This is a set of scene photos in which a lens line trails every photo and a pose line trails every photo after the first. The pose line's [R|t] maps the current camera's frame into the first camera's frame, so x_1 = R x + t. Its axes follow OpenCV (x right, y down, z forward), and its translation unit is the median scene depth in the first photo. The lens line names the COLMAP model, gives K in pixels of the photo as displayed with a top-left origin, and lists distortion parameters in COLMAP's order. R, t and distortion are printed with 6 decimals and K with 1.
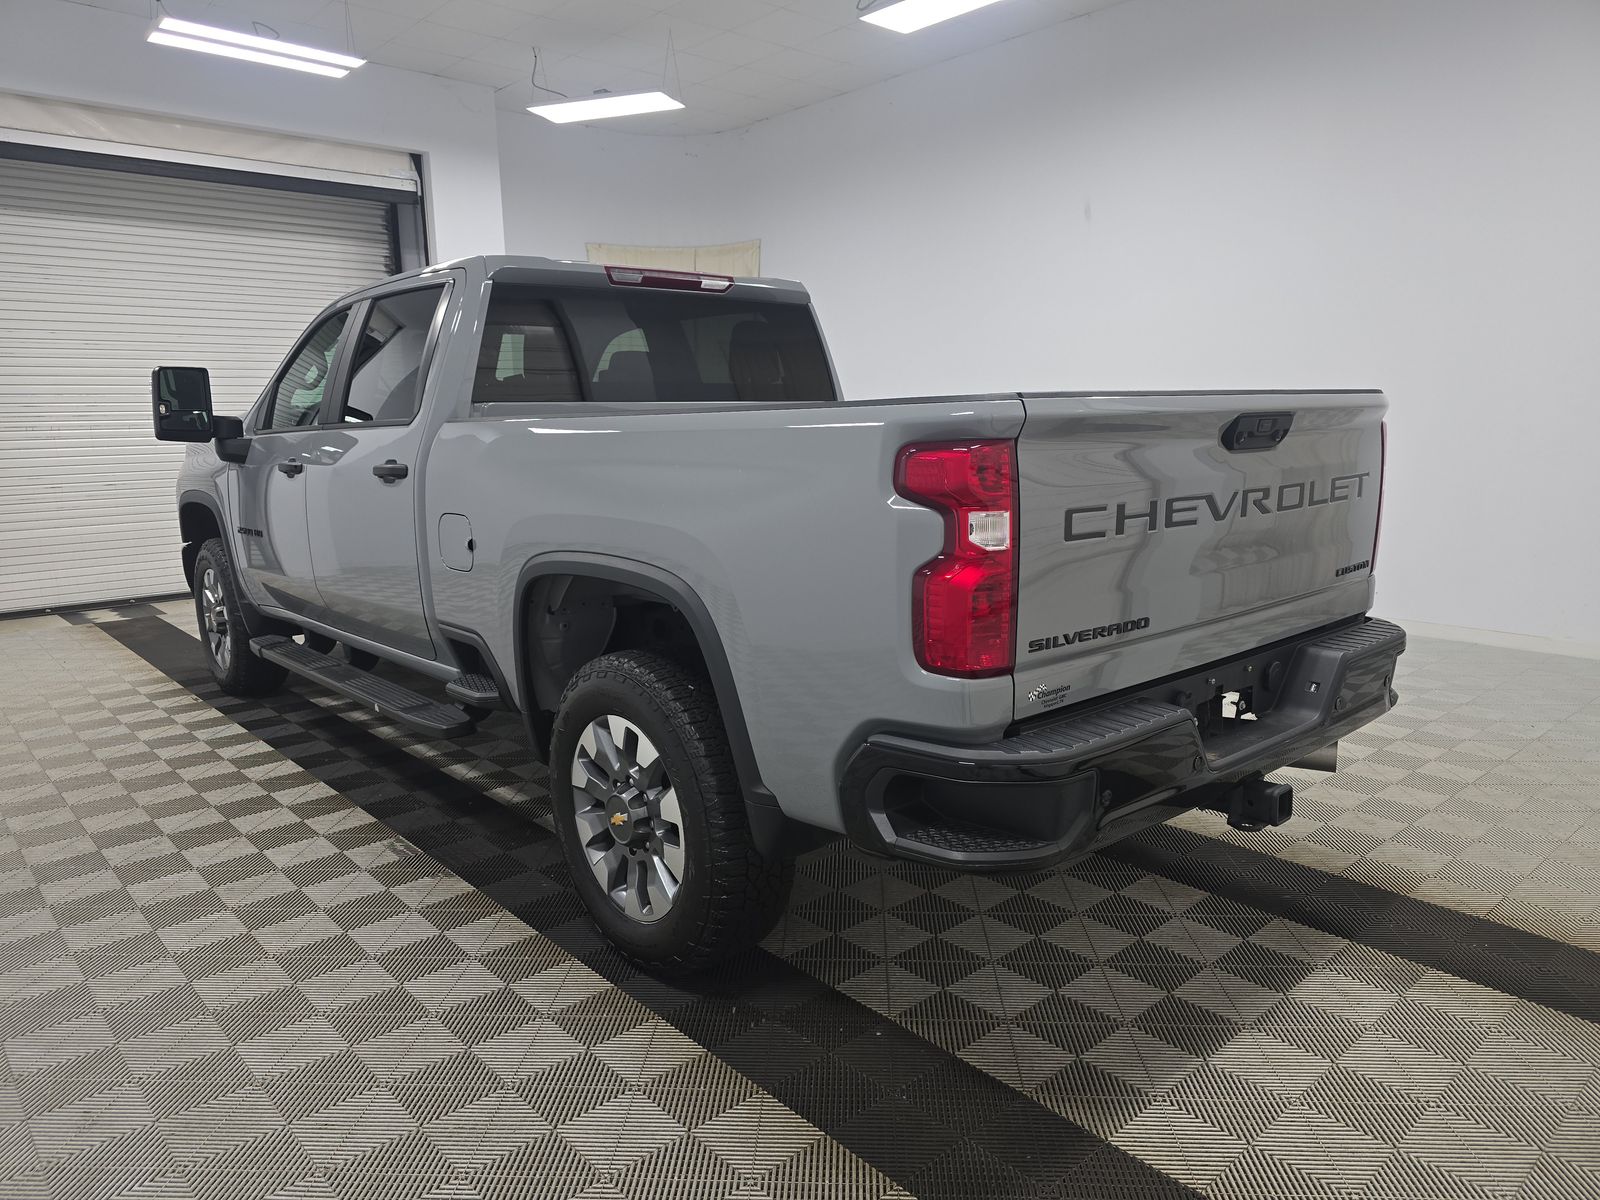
lens RADIAL K [[1081.5, 0, 803.5], [0, 1081.5, 608.9], [0, 0, 1]] dist [0.036024, -0.026198]
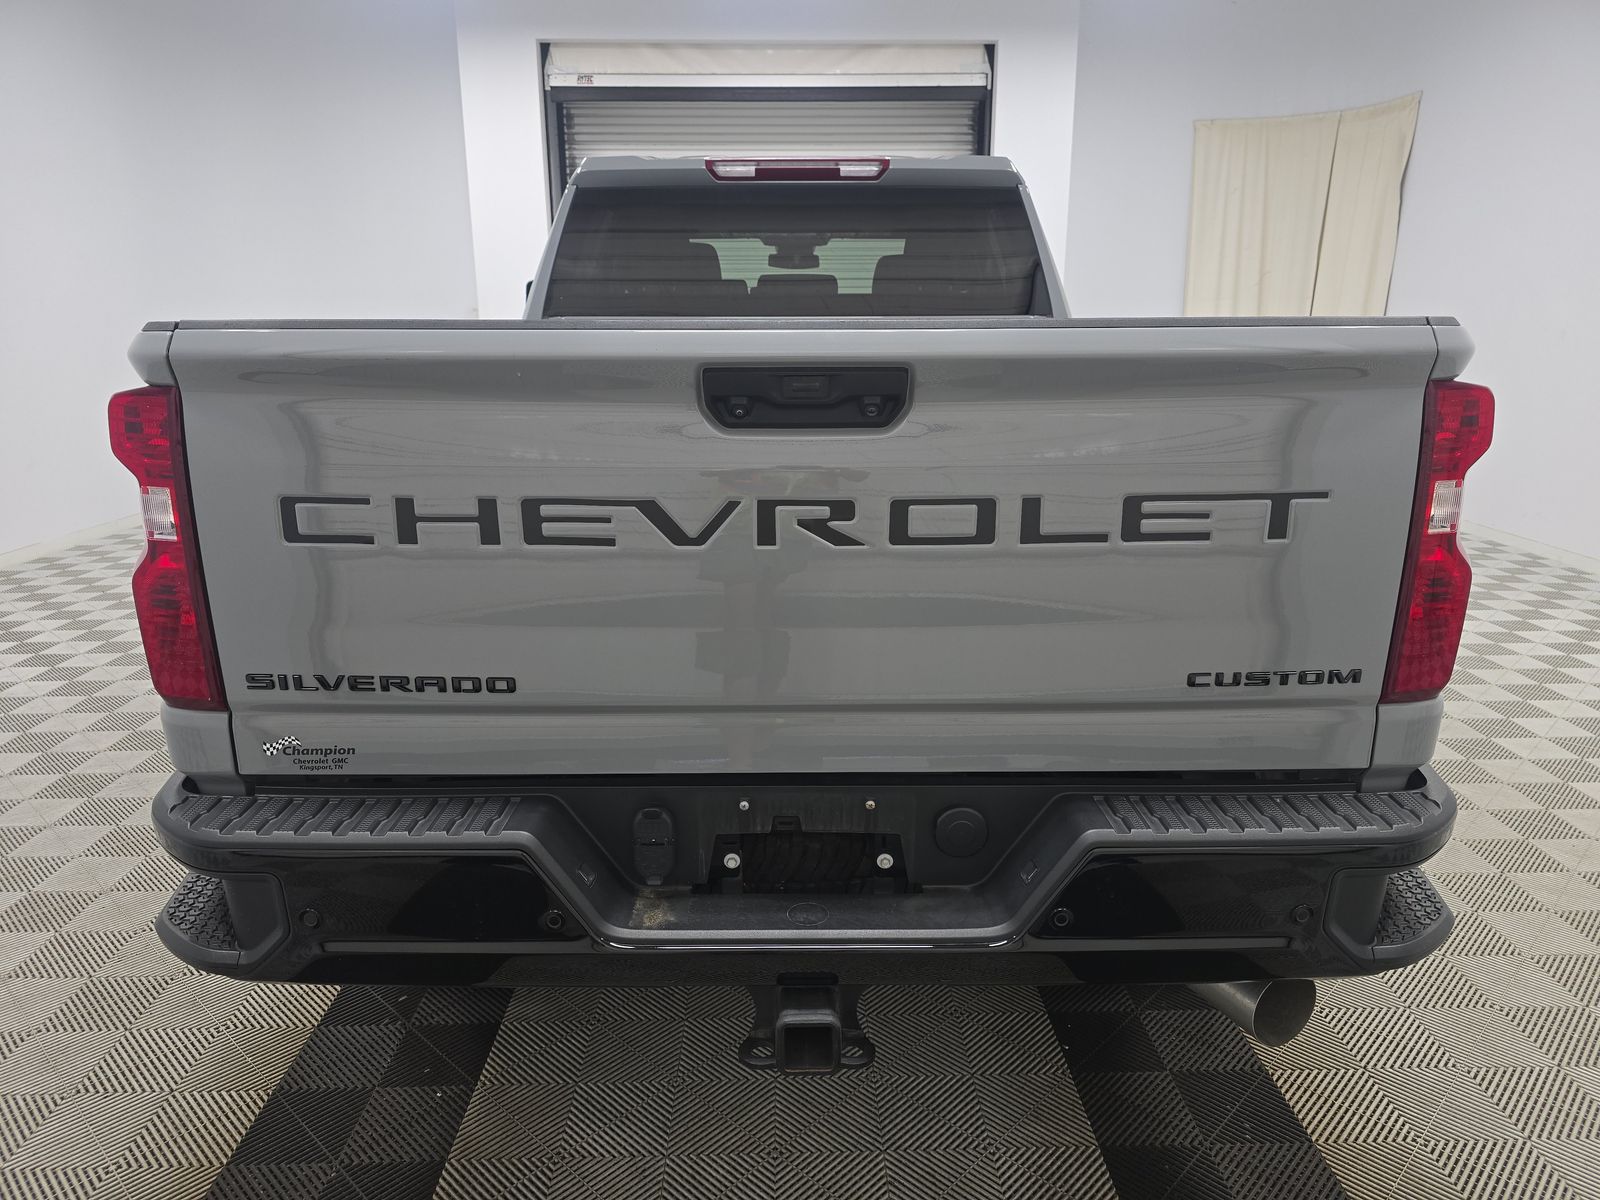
lens RADIAL K [[1081.5, 0, 804.7], [0, 1081.5, 605.2], [0, 0, 1]] dist [0.036024, -0.026198]
pose [[0.760594, 0.178706, -0.624148, 0.693279], [-0.127220, 0.983757, 0.126637, -0.113644], [0.636641, -0.016916, 0.770975, 0.507629]]
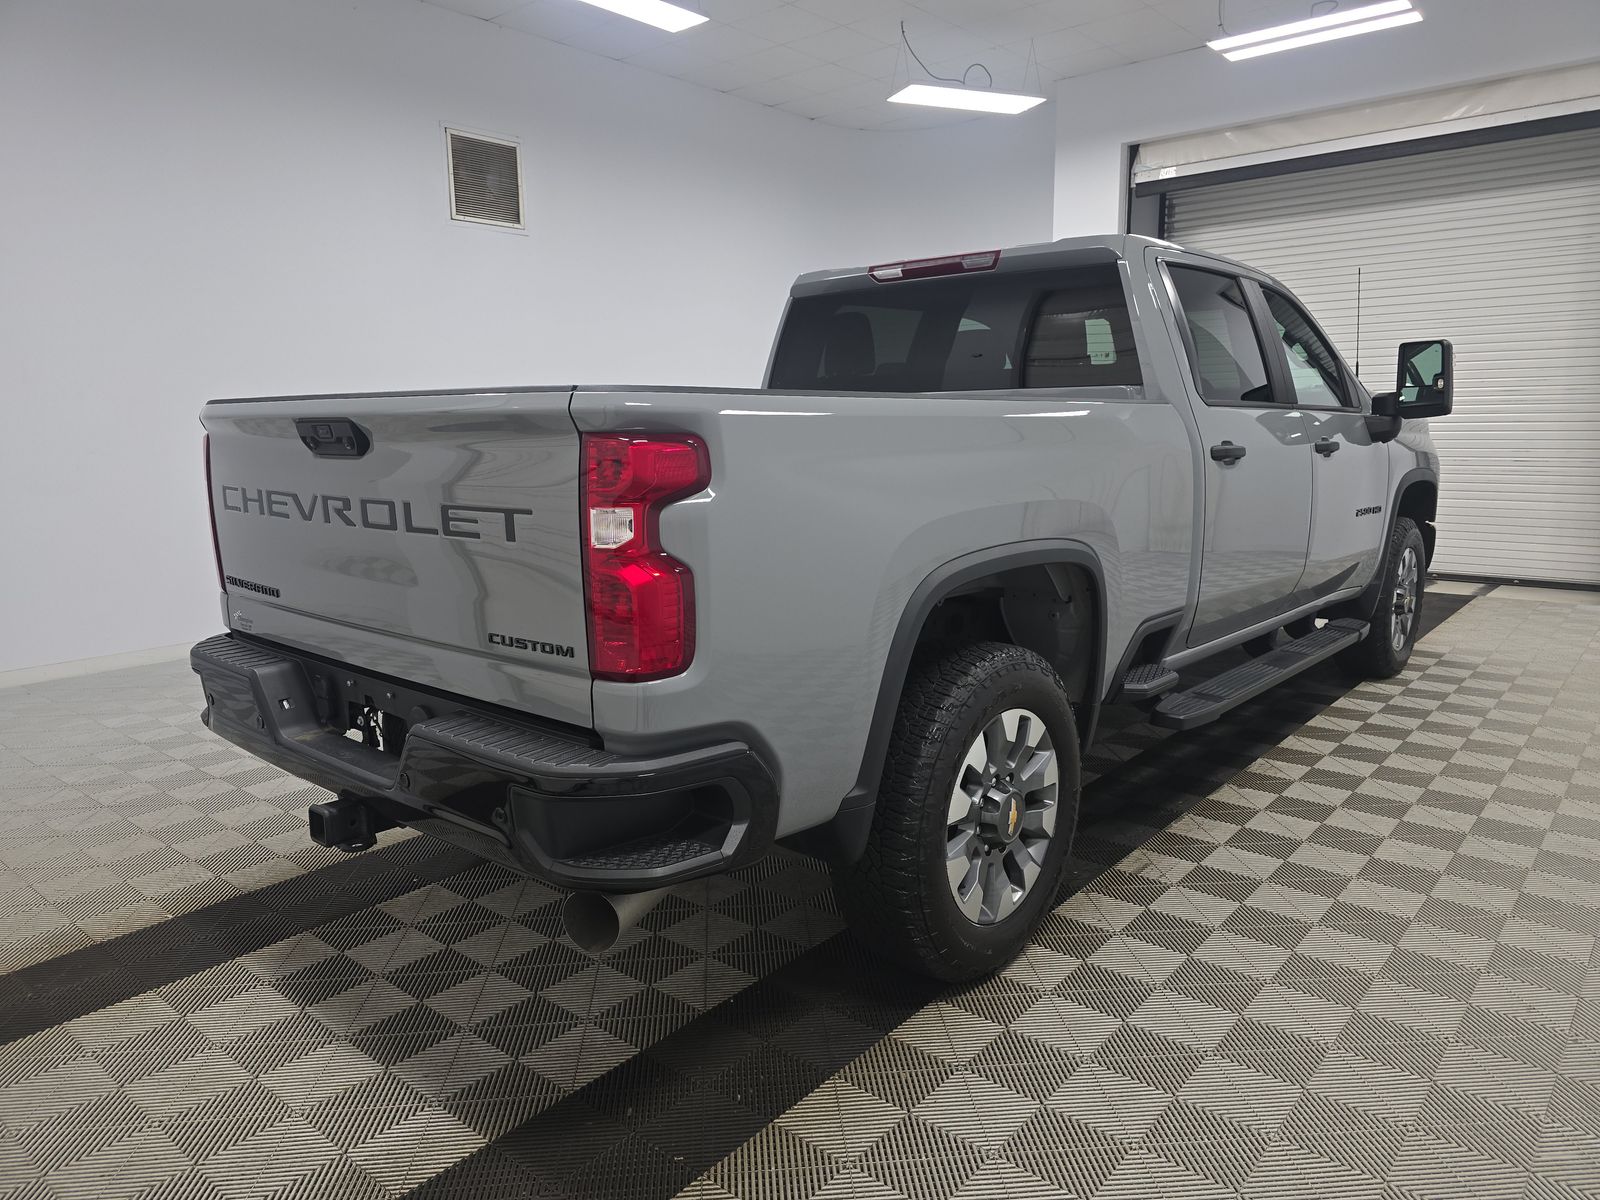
lens RADIAL K [[1081.5, 0, 811.9], [0, 1081.5, 597.5], [0, 0, 1]] dist [0.036024, -0.026198]
pose [[0.144673, 0.182883, -0.972432, 1.282665], [-0.164225, 0.973579, 0.158666, -0.220277], [0.975756, 0.136742, 0.170884, 1.126998]]
